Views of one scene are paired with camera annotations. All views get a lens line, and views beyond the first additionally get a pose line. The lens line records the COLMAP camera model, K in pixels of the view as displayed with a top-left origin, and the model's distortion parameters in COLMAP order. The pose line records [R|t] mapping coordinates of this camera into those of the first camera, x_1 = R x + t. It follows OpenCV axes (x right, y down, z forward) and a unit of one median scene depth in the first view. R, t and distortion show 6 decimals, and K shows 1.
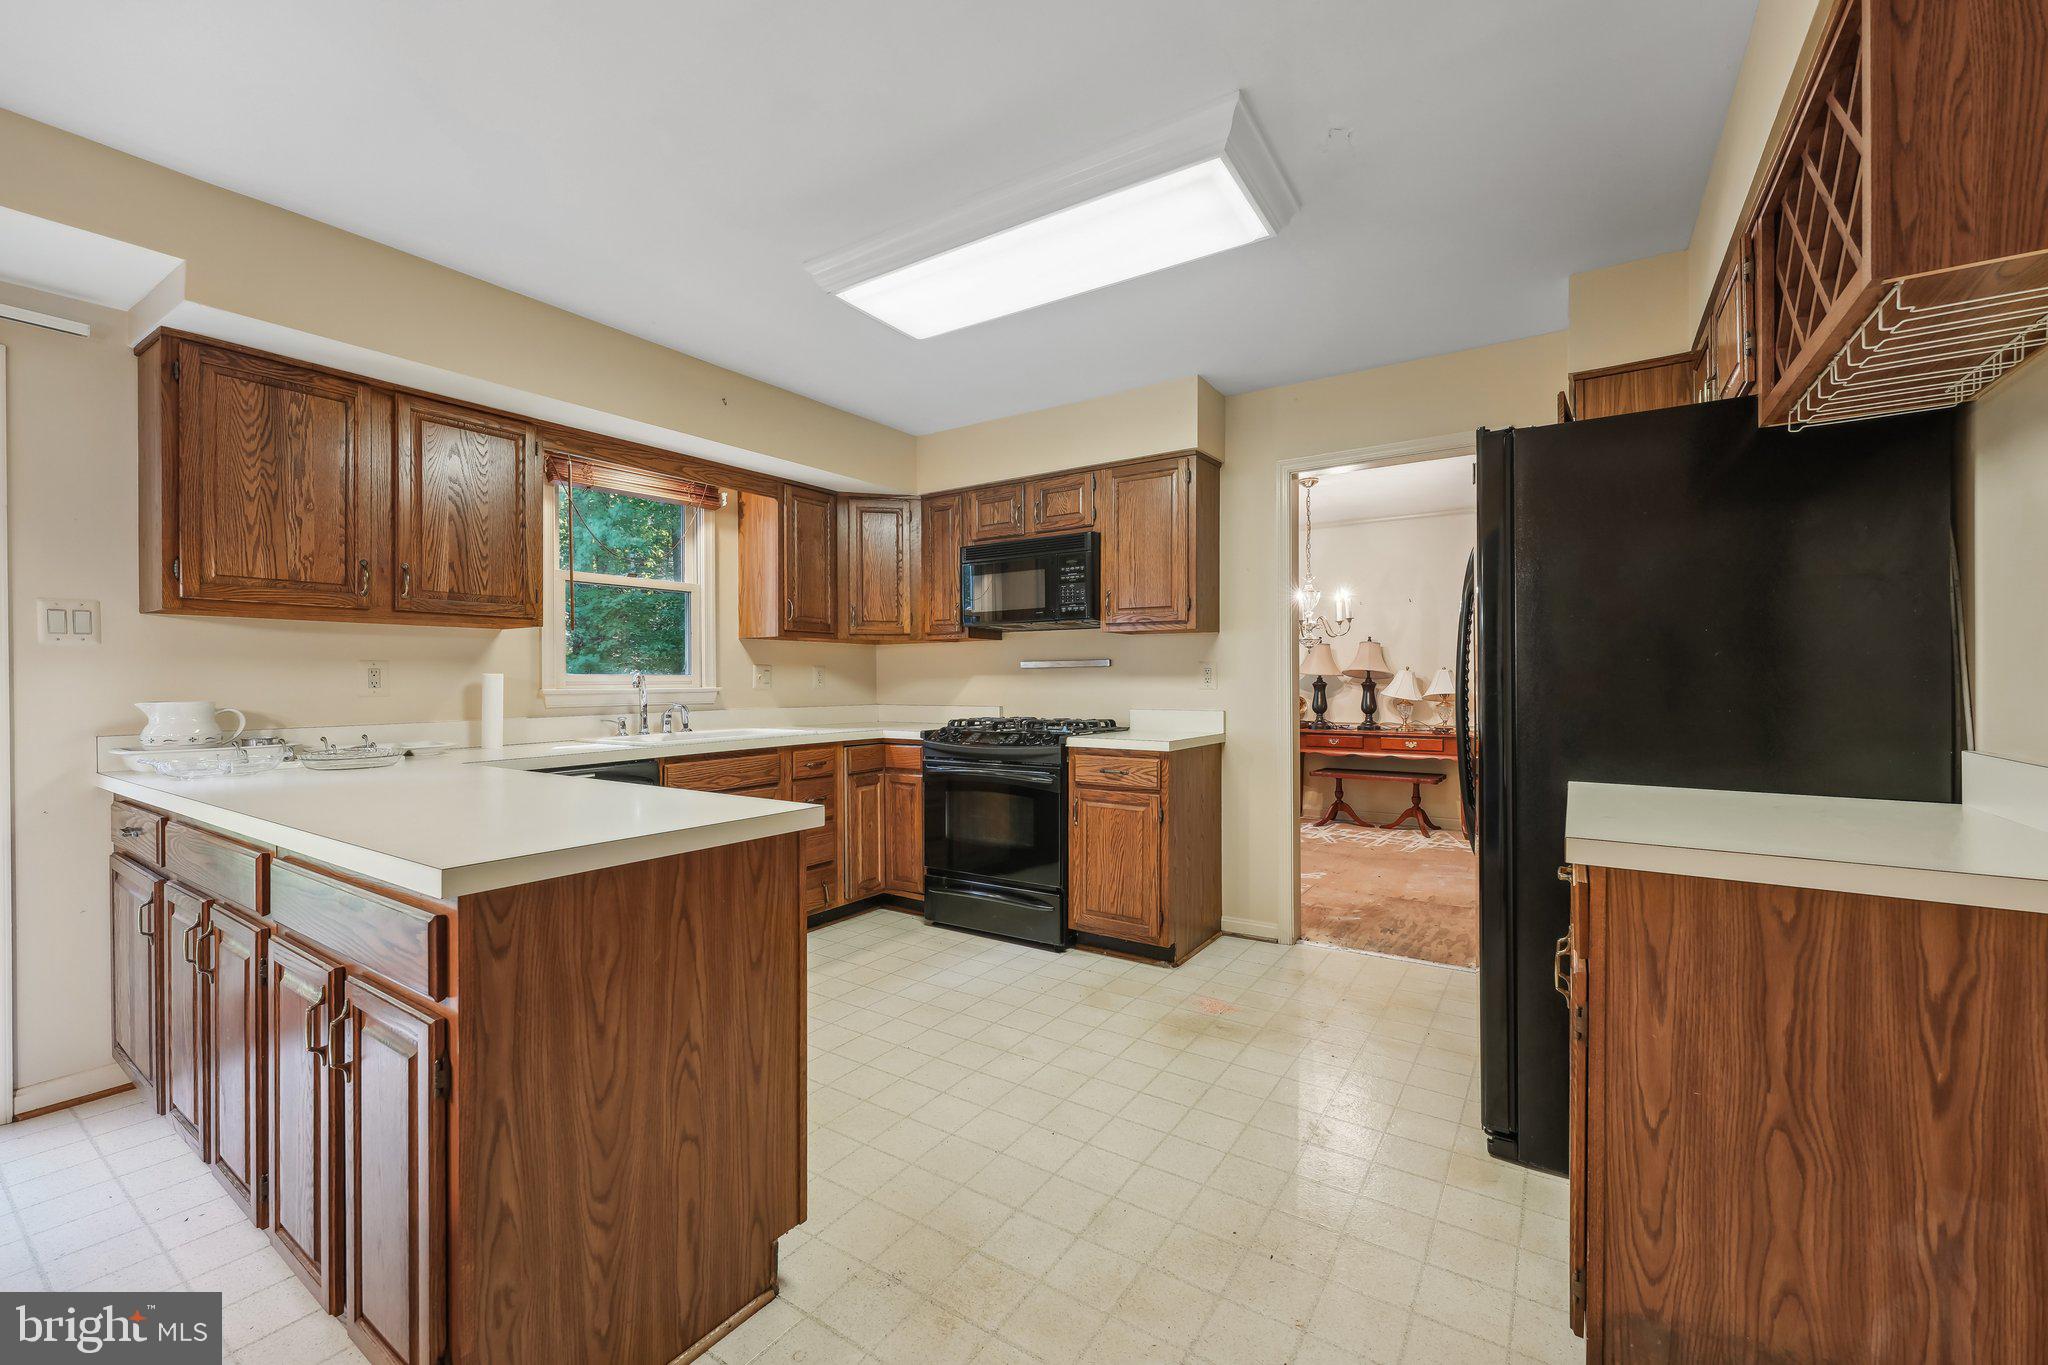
lens RADIAL K [[829.9, 0, 1018.8], [0, 829.9, 681.1], [0, 0, 1]] dist [-0.003956, 0.000245]
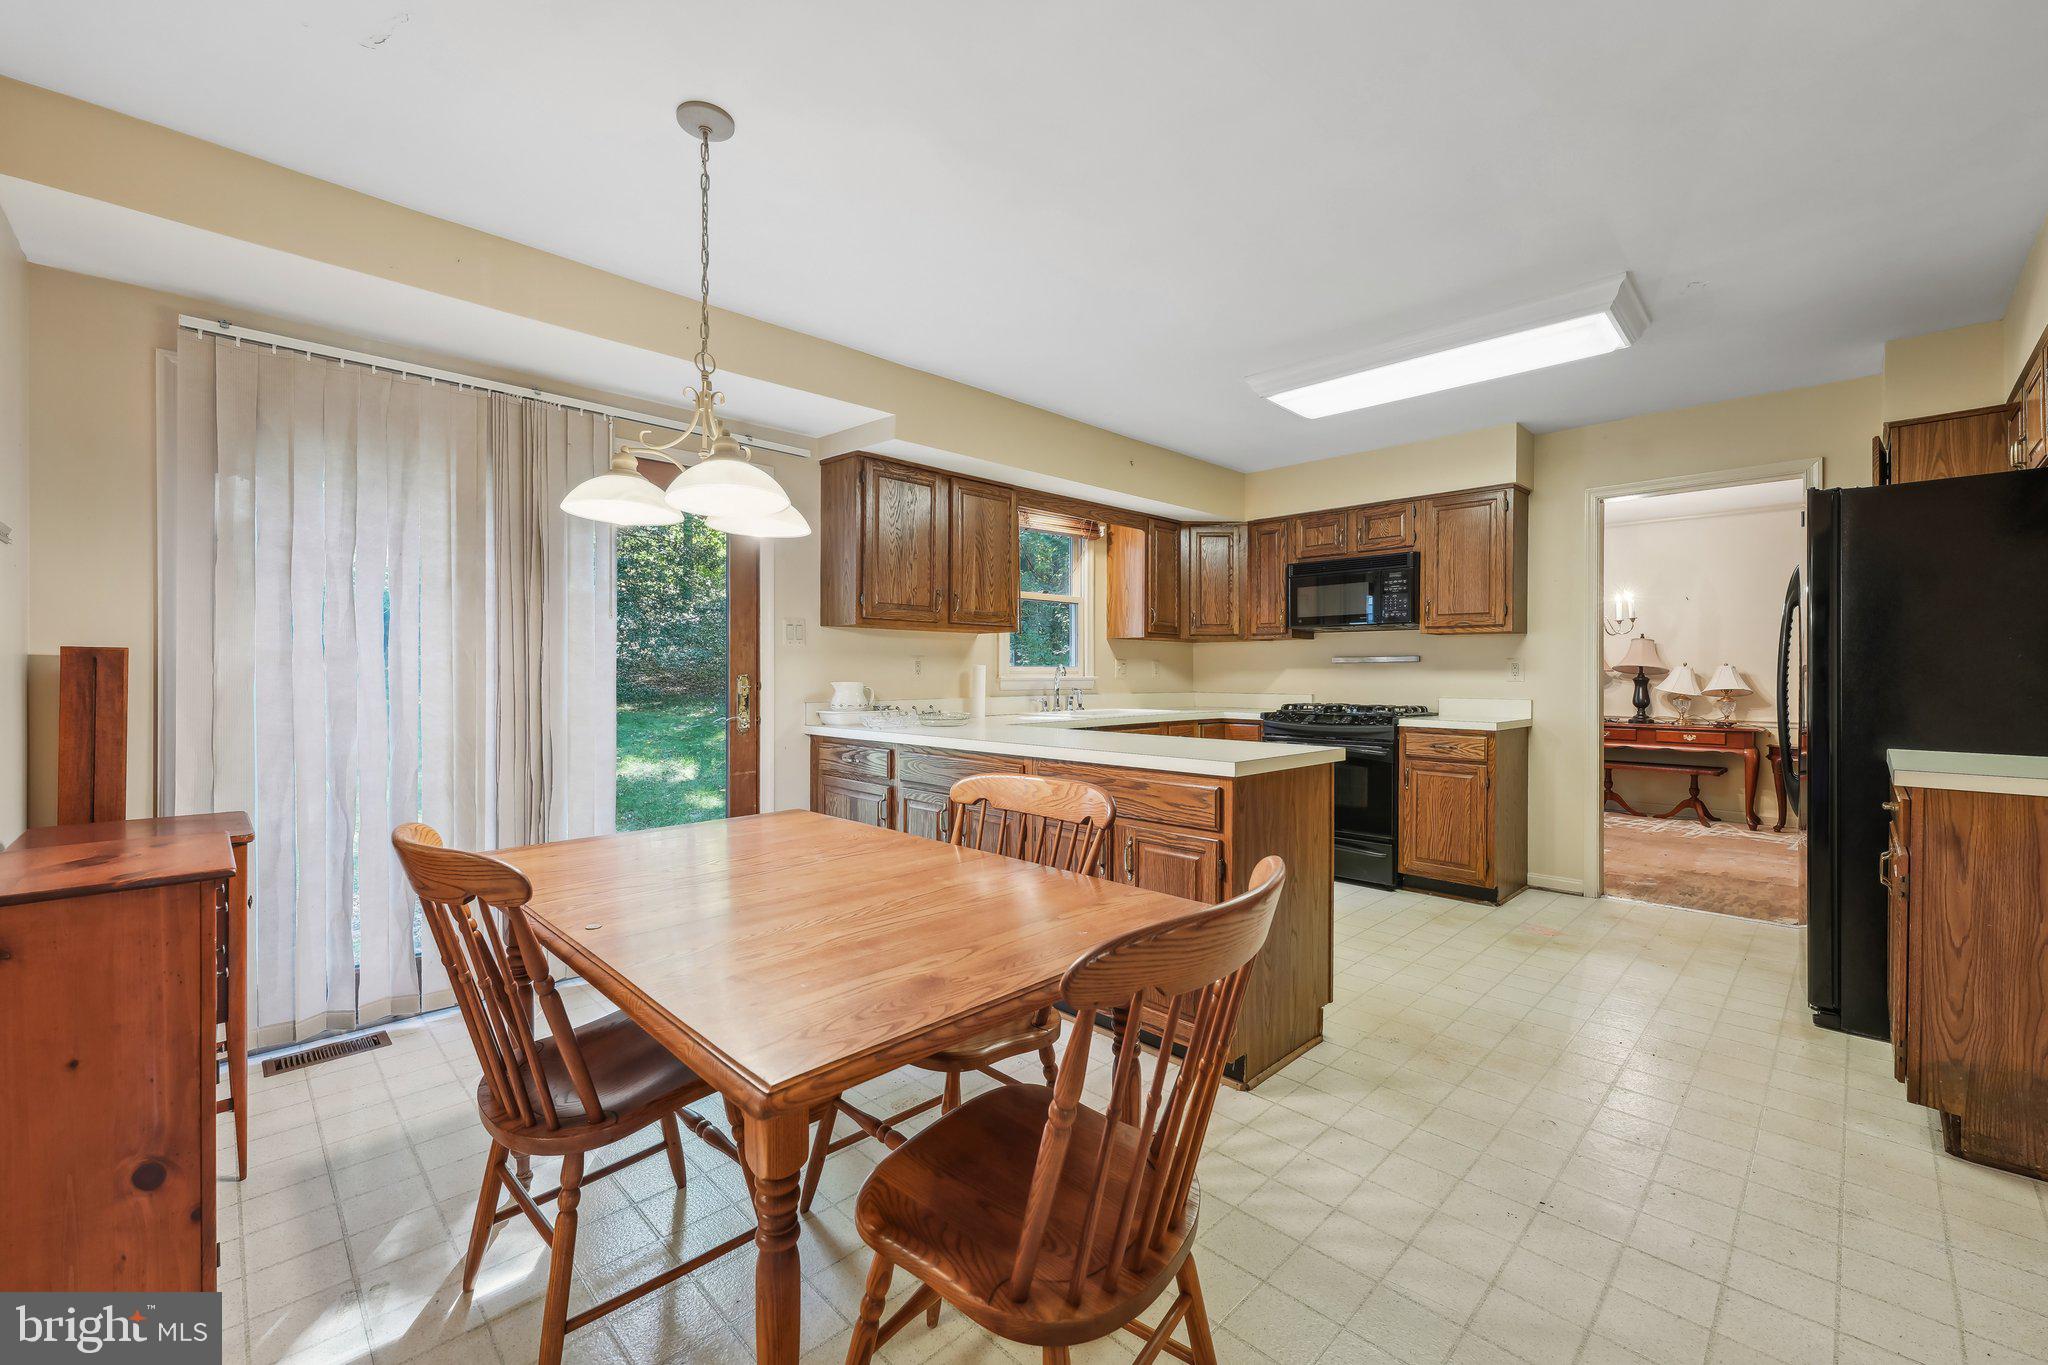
lens RADIAL K [[829.9, 0, 1016.7], [0, 829.9, 673.5], [0, 0, 1]] dist [-0.003956, 0.000245]
pose [[0.978515, 0.007396, -0.206043, -0.250260], [-0.007630, 0.999971, -0.000344, 0.004799], [0.206034, 0.001909, 0.978543, -0.340604]]
